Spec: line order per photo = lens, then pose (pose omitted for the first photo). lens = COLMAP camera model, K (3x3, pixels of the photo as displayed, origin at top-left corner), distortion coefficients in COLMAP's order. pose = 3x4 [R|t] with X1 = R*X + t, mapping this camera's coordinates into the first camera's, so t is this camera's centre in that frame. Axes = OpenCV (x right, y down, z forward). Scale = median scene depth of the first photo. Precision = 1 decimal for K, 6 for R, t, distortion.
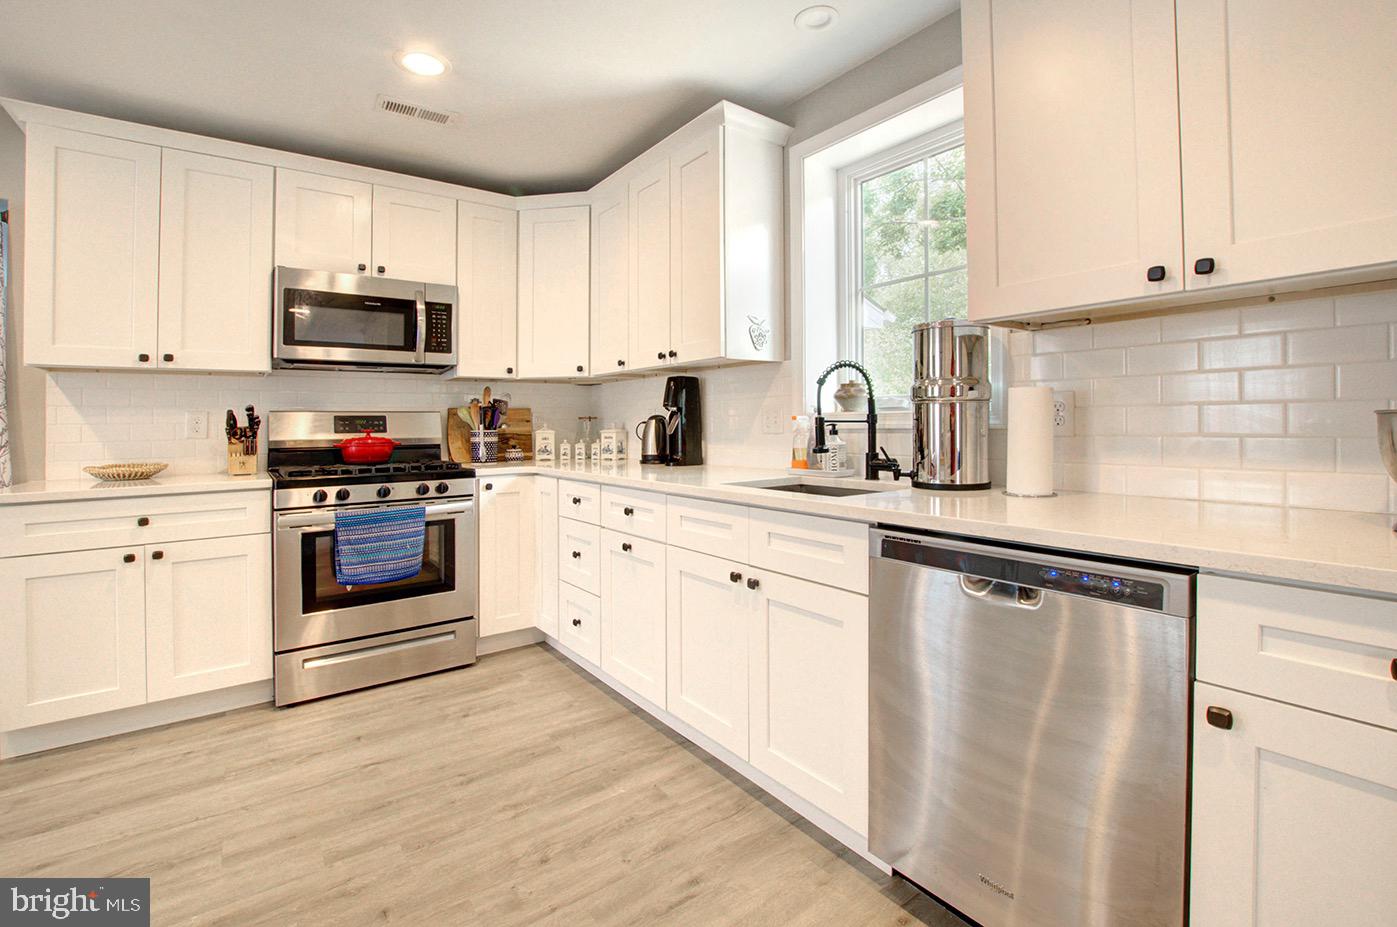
lens RADIAL K [[622.0, 0, 695.6], [0, 622.0, 420.0], [0, 0, 1]] dist [-0.018279, 0.000235]
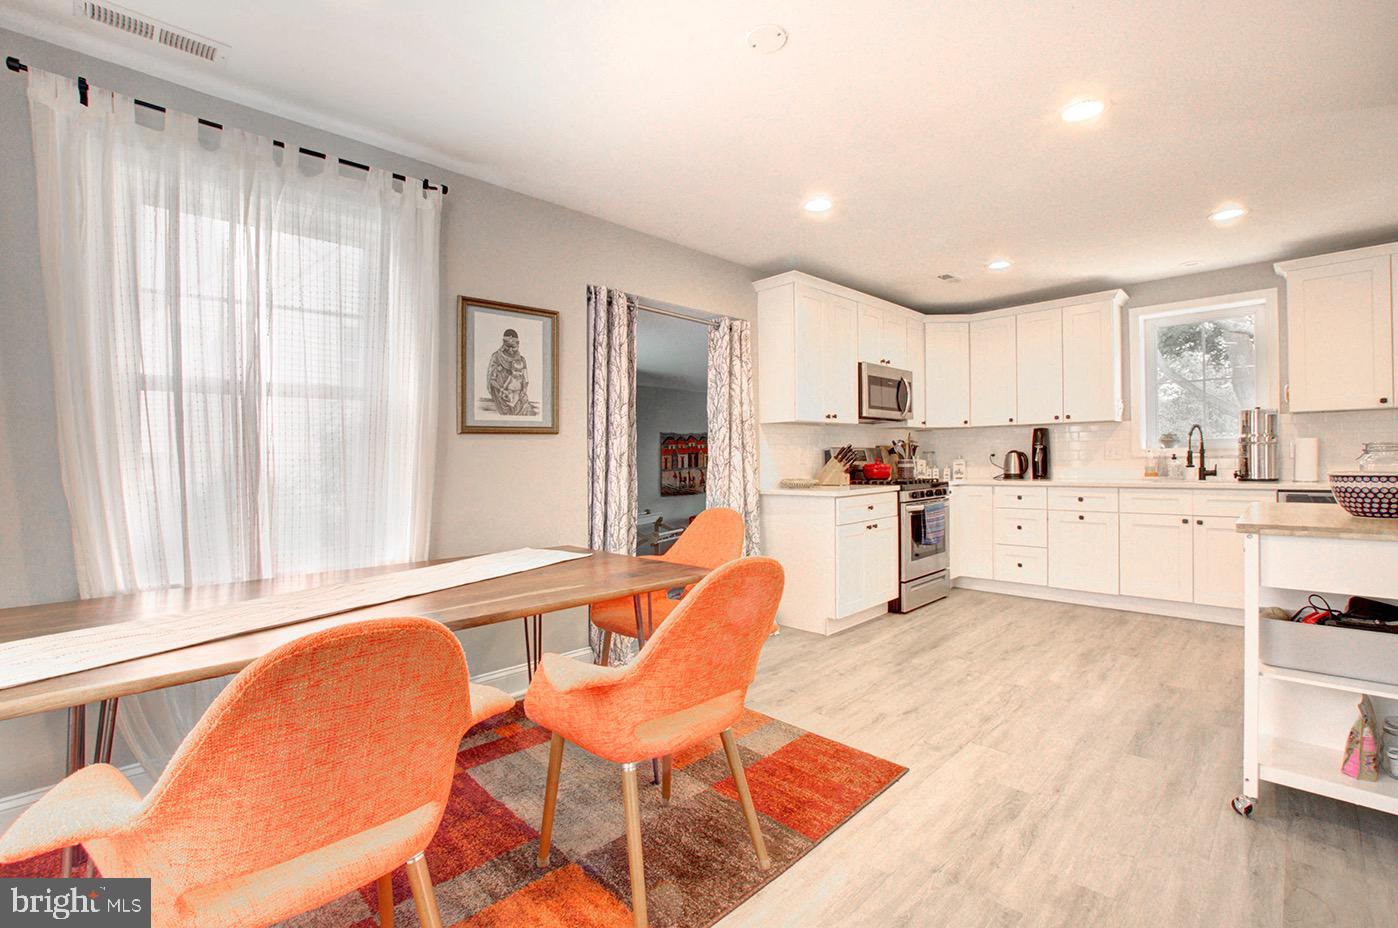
lens RADIAL K [[626.7, 0, 700.3], [0, 626.7, 455.6], [0, 0, 1]] dist [-0.059397, 0.013779]
pose [[0.988286, -0.001596, 0.152604, -1.607627], [0.001907, 0.999996, -0.001889, 0.012133], [-0.152601, 0.002158, 0.988286, -0.726975]]
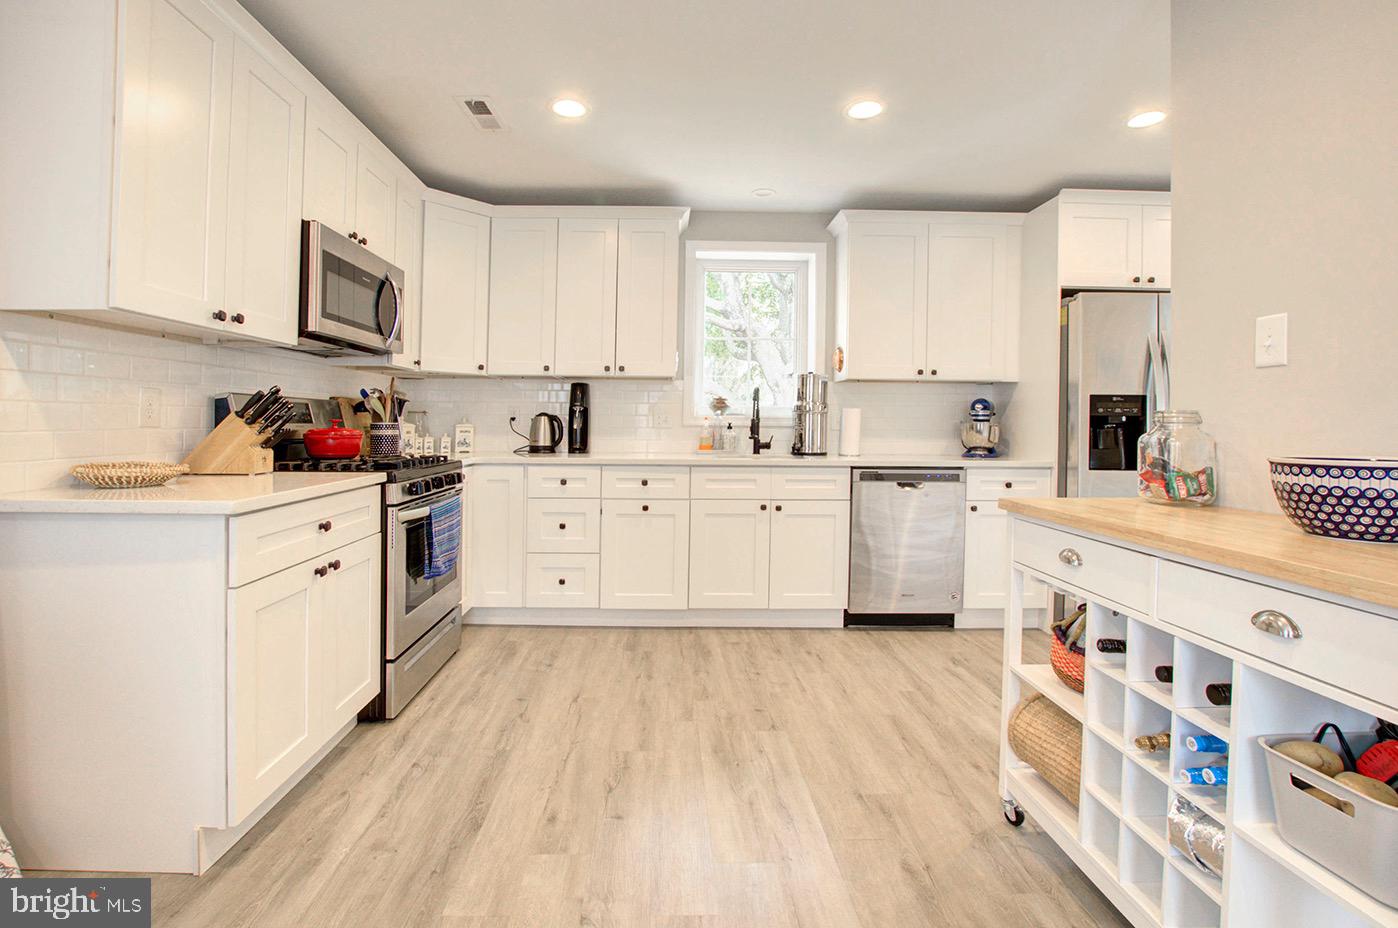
lens RADIAL K [[633.4, 0, 679.3], [0, 633.4, 425.1], [0, 0, 1]] dist [-0.021203, 0.000151]
pose [[0.577711, 0.014922, 0.816105, -1.255926], [-0.020945, 0.999775, -0.003453, 0.021172], [-0.815972, -0.015098, 0.577894, 0.116375]]
